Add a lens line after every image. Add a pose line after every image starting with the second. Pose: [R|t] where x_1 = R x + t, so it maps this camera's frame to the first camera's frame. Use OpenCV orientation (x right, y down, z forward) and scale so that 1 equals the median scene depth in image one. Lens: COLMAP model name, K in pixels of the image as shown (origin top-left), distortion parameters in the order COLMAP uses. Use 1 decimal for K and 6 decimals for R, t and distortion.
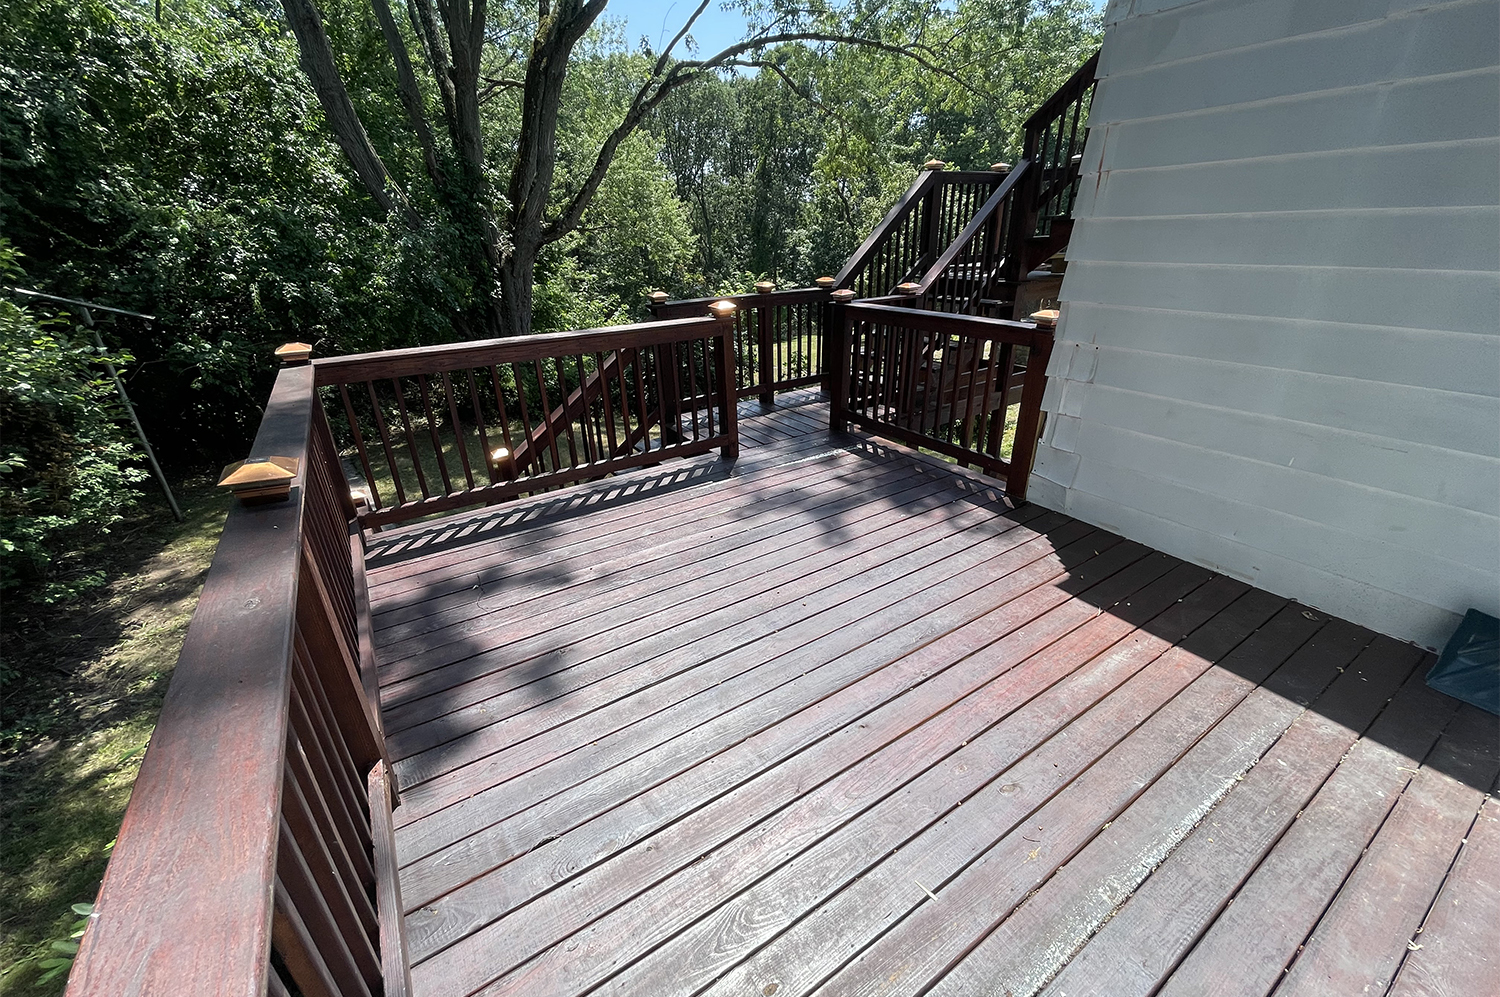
lens RADIAL K [[605.1, 0, 742.1], [0, 605.1, 497.3], [0, 0, 1]] dist [-0.000513, 0.000759]
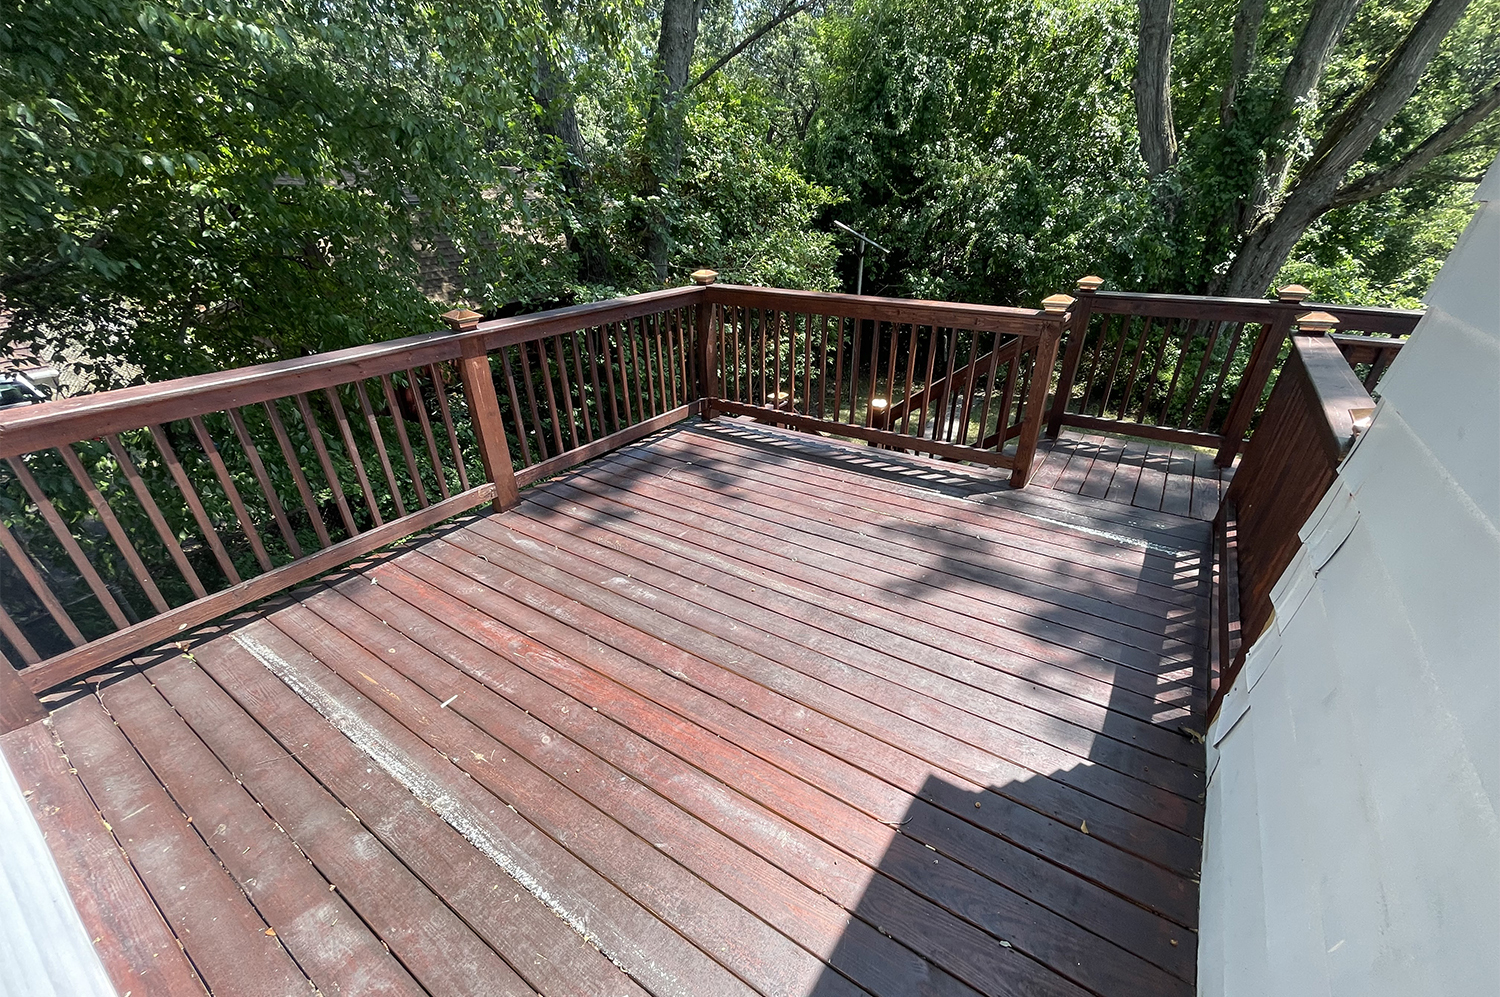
lens RADIAL K [[605.1, 0, 764.4], [0, 605.1, 543.6], [0, 0, 1]] dist [-0.000513, 0.000759]
pose [[0.404585, 0.477563, -0.779900, 0.600600], [-0.375827, 0.864299, 0.334278, -0.166732], [0.833705, 0.157864, 0.529164, 0.314801]]
